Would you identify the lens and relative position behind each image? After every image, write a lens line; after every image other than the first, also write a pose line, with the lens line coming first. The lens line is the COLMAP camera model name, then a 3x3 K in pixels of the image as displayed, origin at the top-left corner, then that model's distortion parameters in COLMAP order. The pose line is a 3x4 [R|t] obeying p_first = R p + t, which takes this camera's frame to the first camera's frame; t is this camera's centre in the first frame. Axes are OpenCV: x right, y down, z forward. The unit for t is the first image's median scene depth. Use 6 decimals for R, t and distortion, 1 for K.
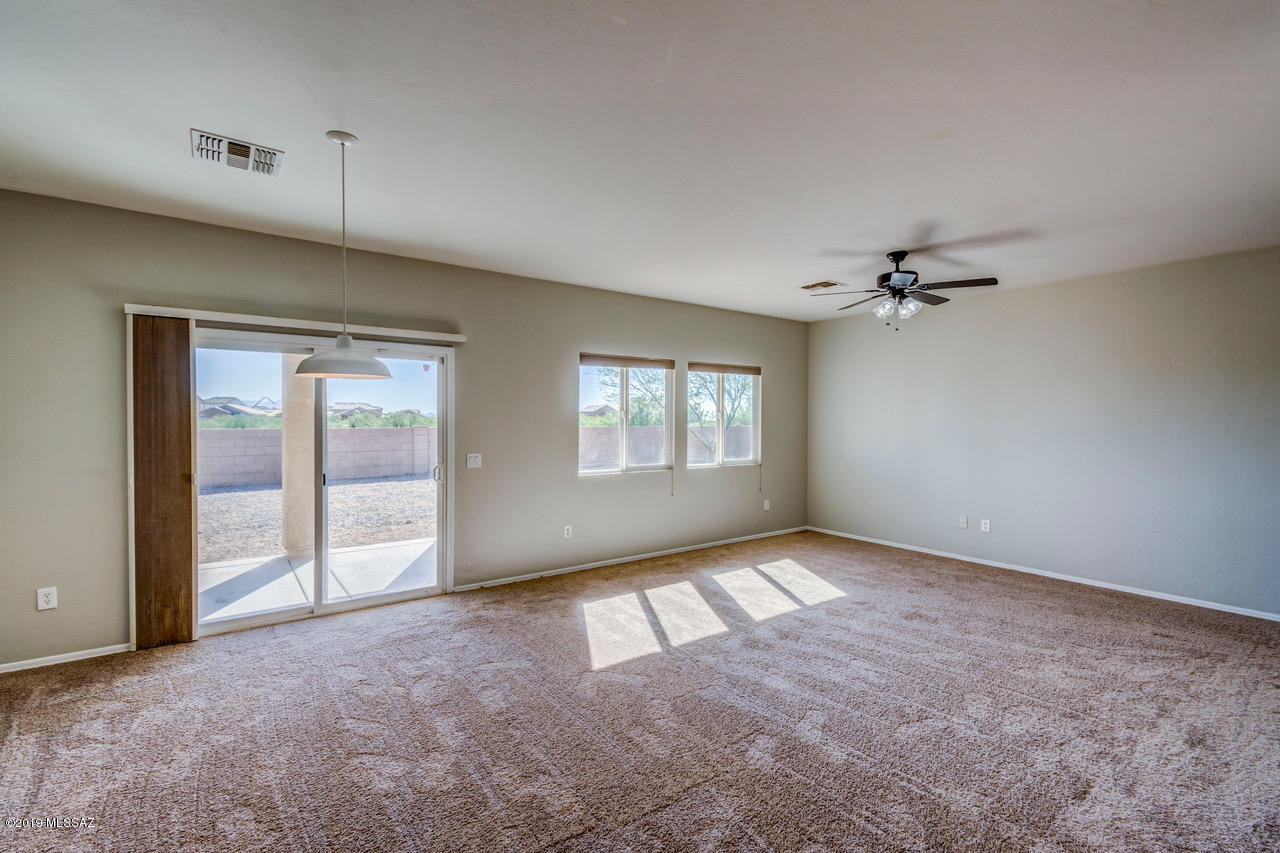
lens RADIAL K [[564.0, 0, 626.8], [0, 564.0, 430.6], [0, 0, 1]] dist [0.009875, -0.001758]
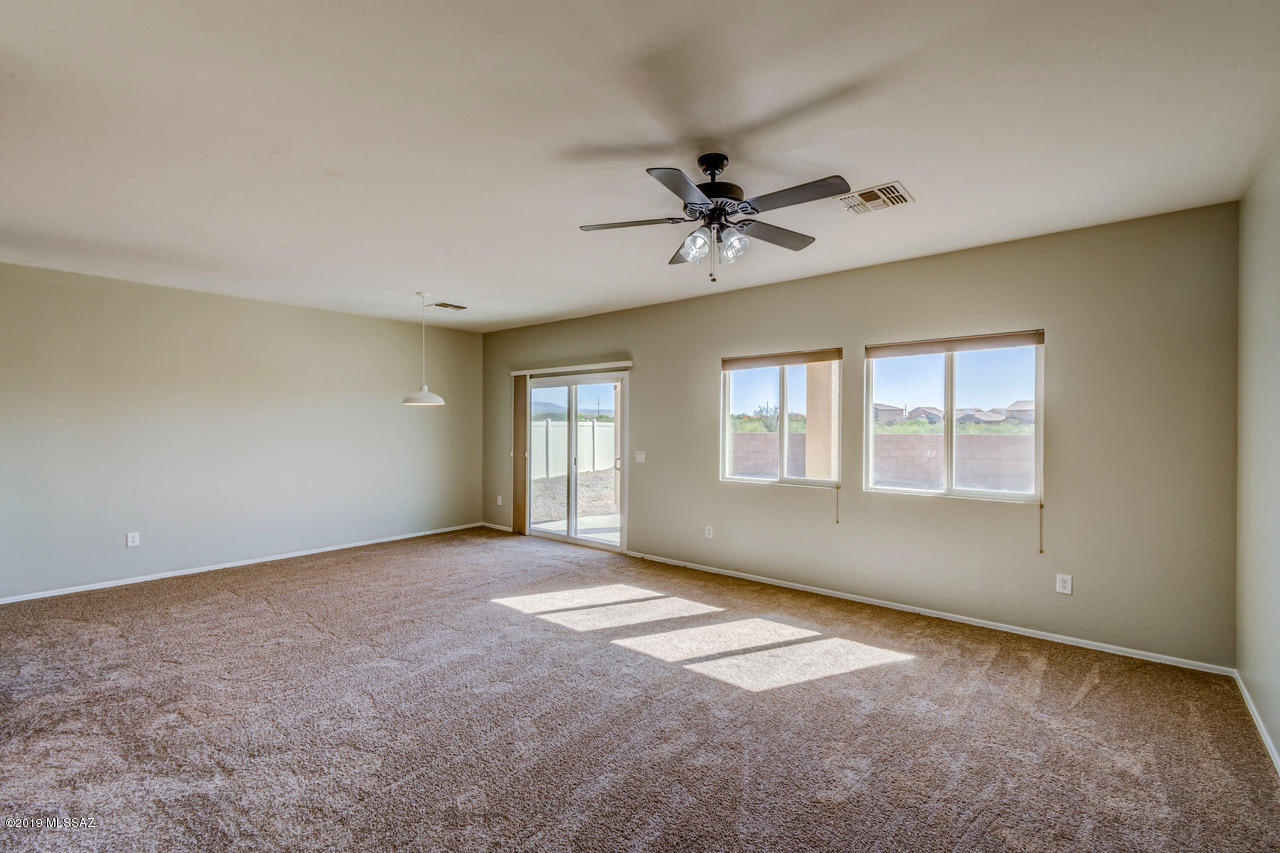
lens RADIAL K [[564.0, 0, 643.5], [0, 564.0, 425.2], [0, 0, 1]] dist [0.009875, -0.001758]
pose [[0.243956, 0.000668, -0.969786, 0.929342], [-0.016280, 0.999862, -0.003407, -0.013321], [0.969650, 0.016619, 0.243933, 0.665205]]
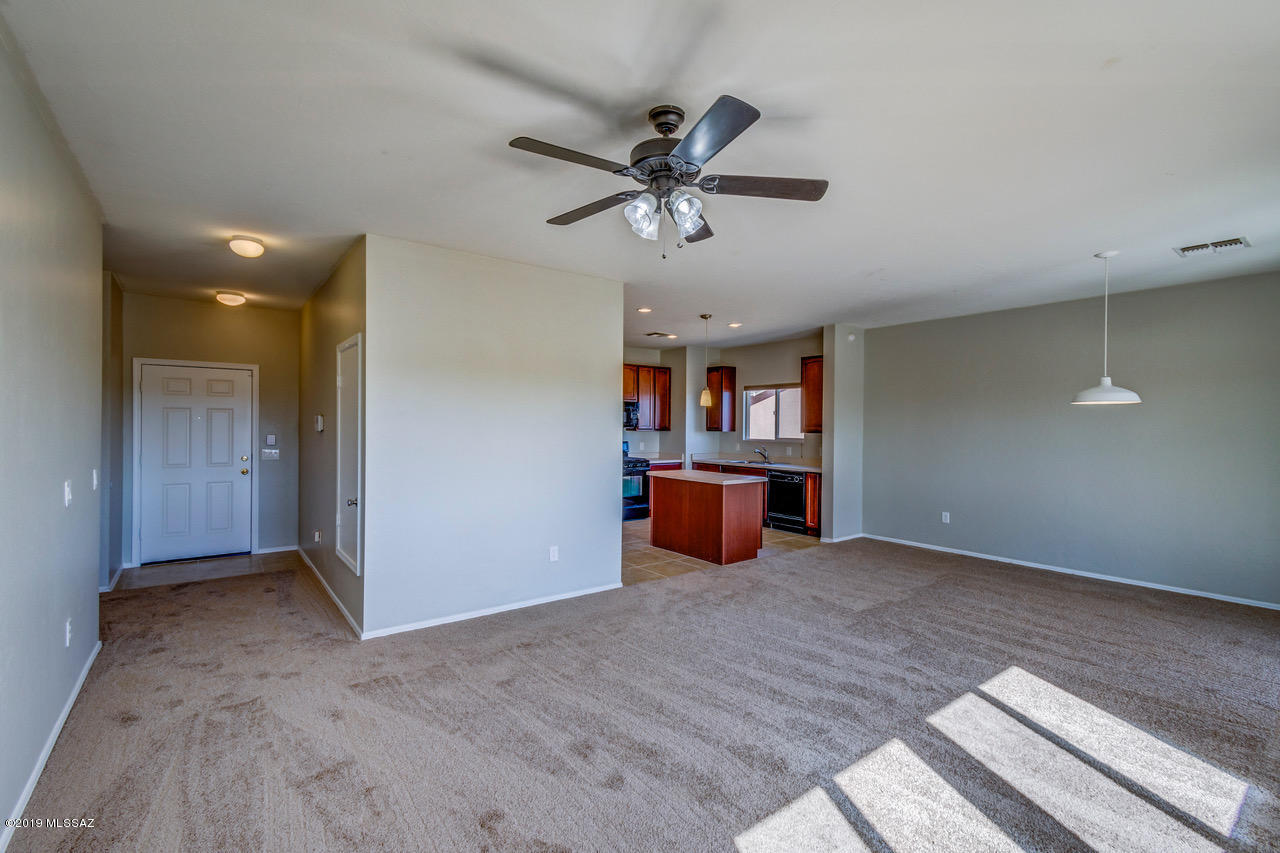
lens RADIAL K [[564.0, 0, 641.6], [0, 564.0, 427.0], [0, 0, 1]] dist [0.009875, -0.001758]
pose [[-0.999774, -0.009301, -0.019123, 0.439162], [-0.009695, 0.999741, 0.020600, -0.026837], [0.018927, 0.020781, -0.999605, 1.330544]]
